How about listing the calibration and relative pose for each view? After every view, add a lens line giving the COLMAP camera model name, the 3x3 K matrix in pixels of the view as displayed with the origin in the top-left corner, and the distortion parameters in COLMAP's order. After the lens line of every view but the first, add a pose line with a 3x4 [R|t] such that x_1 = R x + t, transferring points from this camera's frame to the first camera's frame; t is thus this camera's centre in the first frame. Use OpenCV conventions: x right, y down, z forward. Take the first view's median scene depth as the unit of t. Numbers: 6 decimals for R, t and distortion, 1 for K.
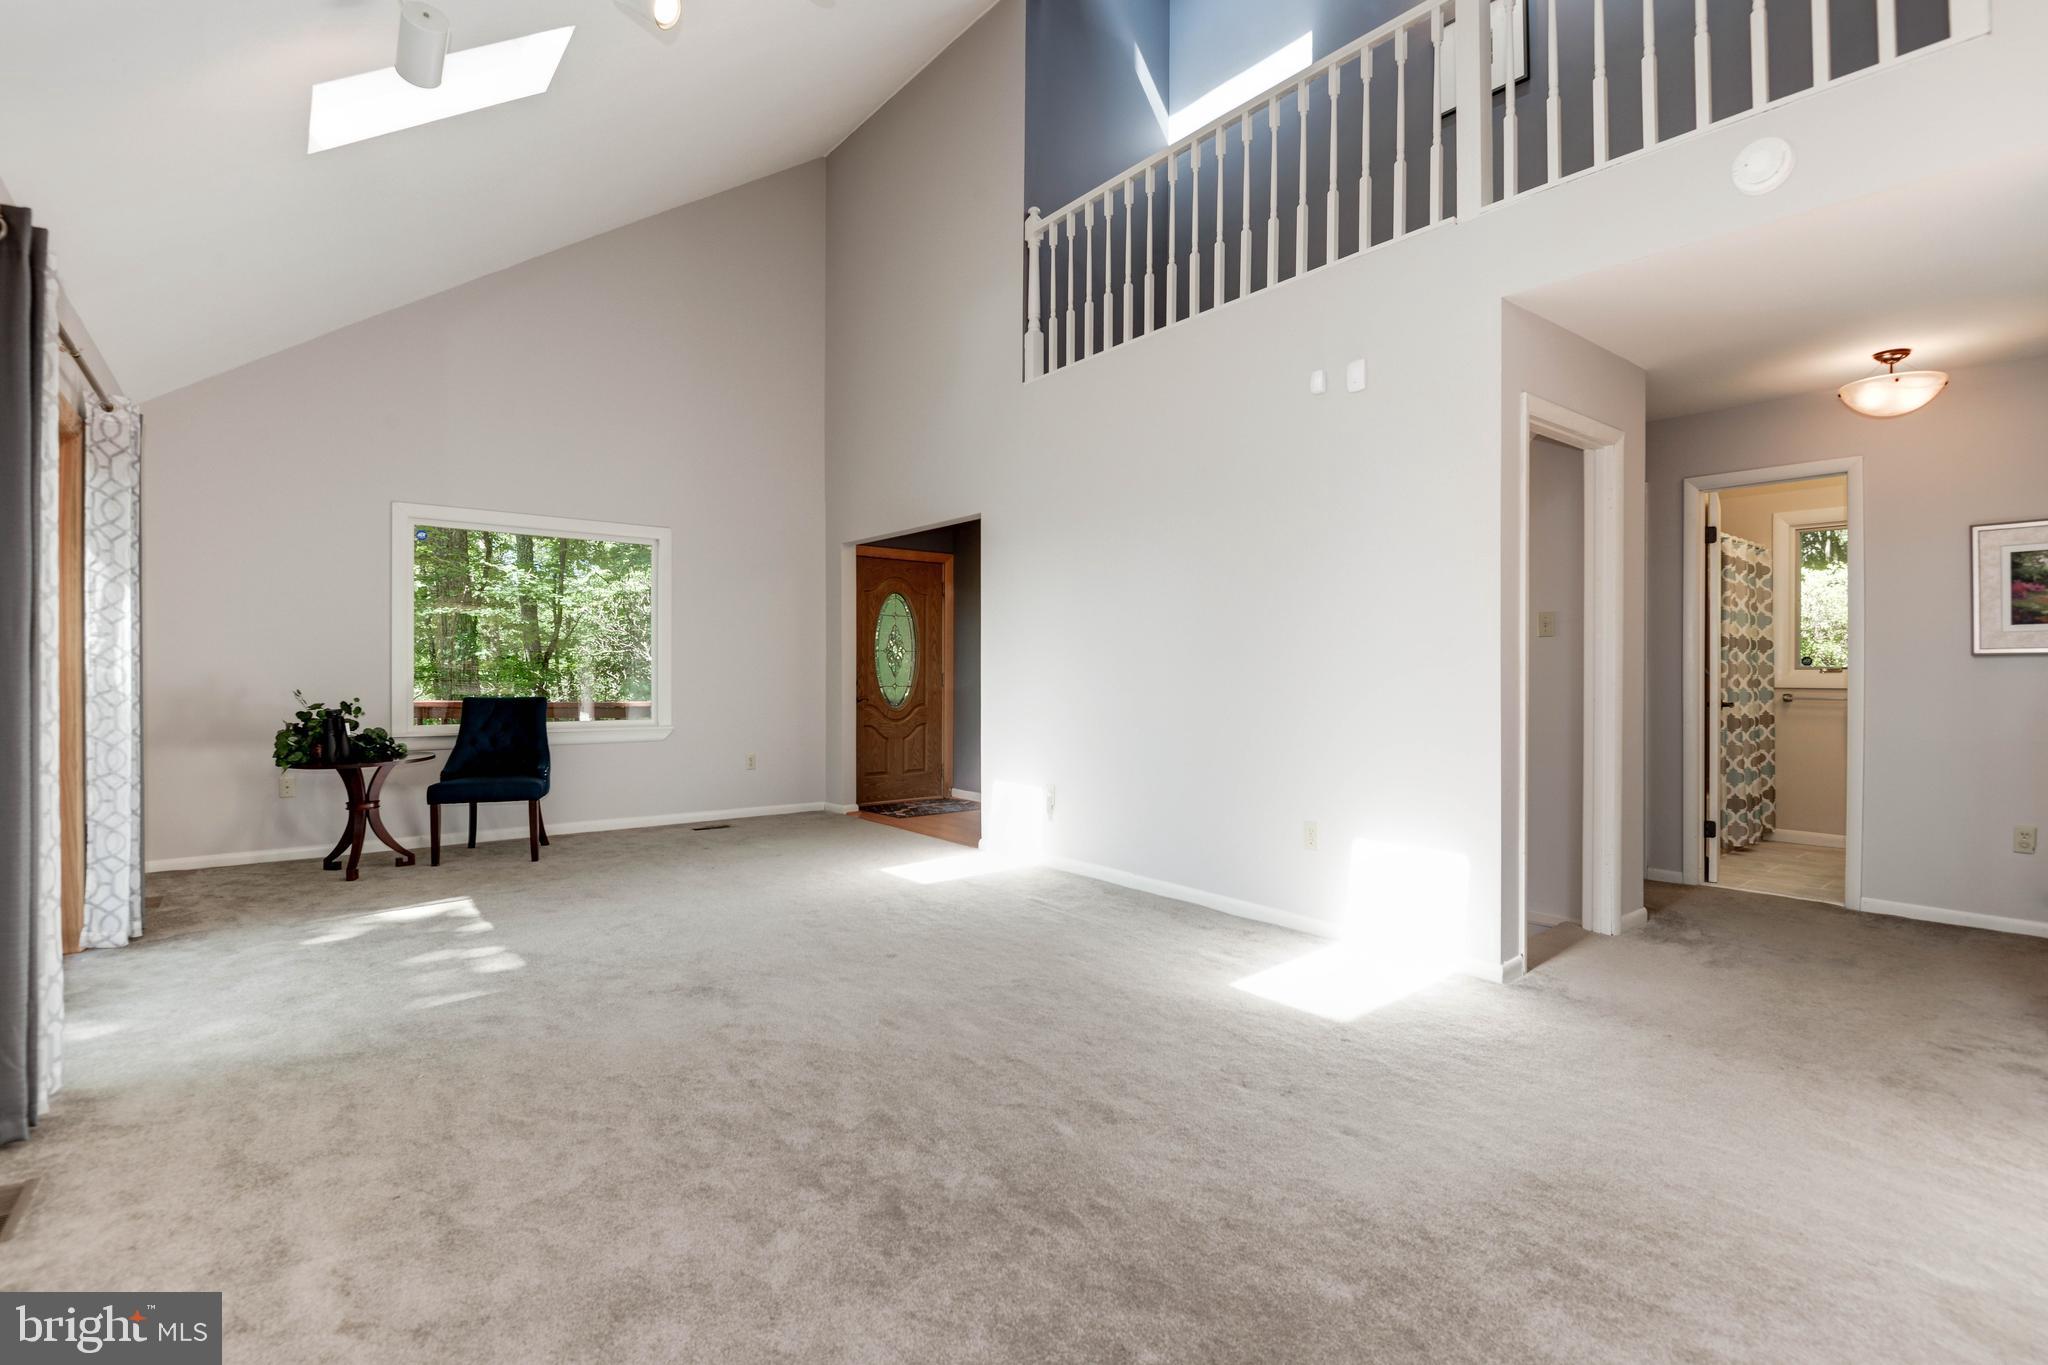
lens RADIAL K [[957.5, 0, 1024.0], [0, 957.5, 682.5], [0, 0, 1]] dist [-0.000458, -0.000209]
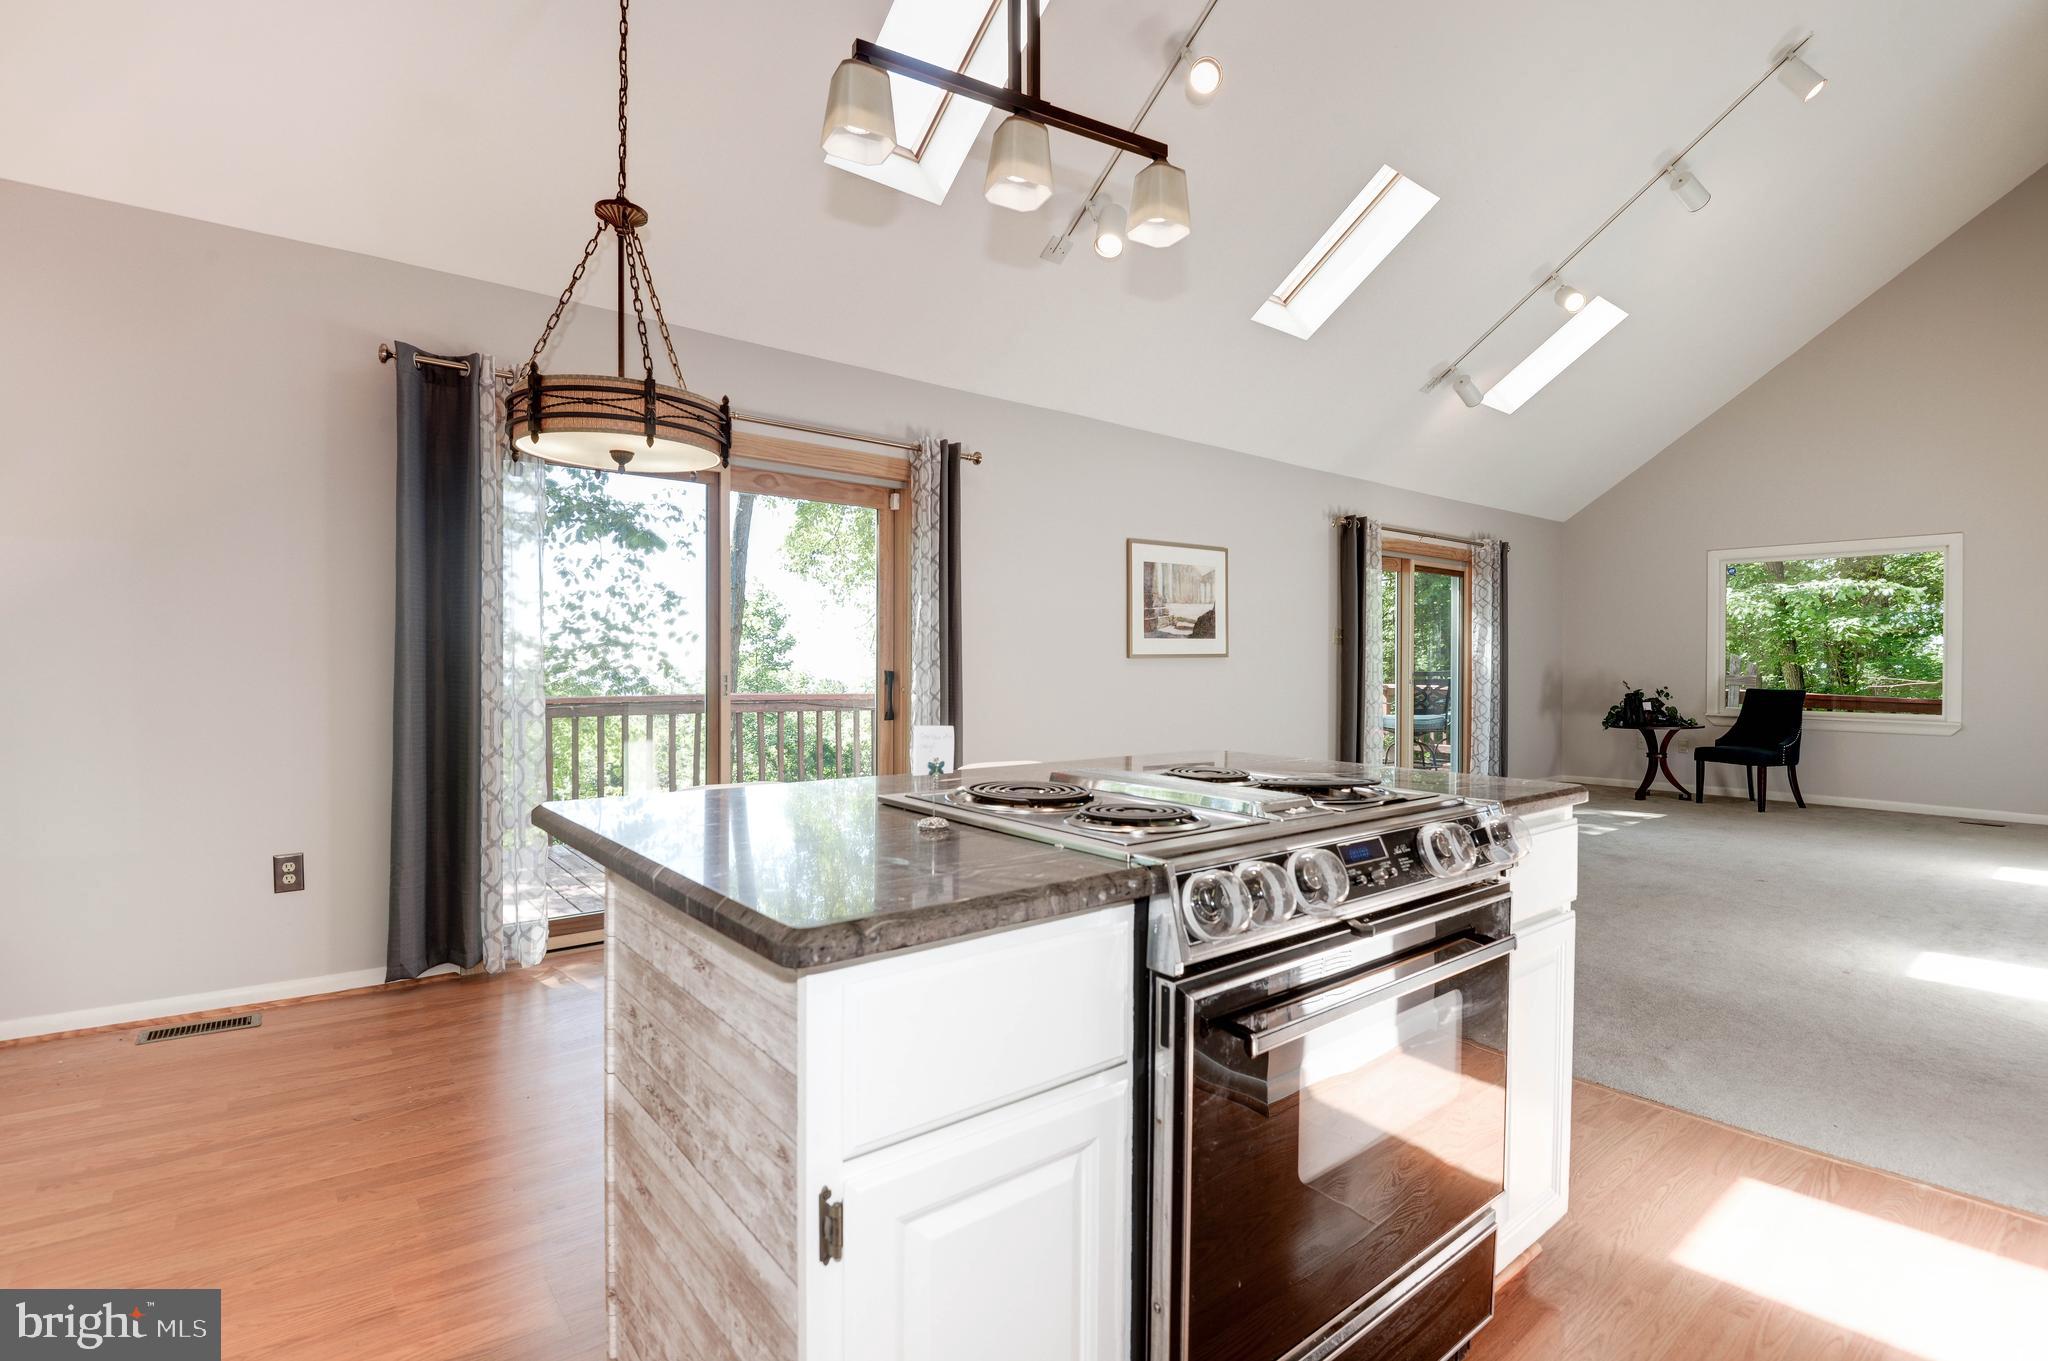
lens RADIAL K [[957.5, 0, 1024.0], [0, 957.5, 680.5], [0, 0, 1]] dist [-0.000458, -0.000209]
pose [[0.015658, 0.012195, -0.999803, 0.740631], [-0.015269, 0.999812, 0.011956, 0.003816], [0.999761, 0.015079, 0.015841, -0.041165]]
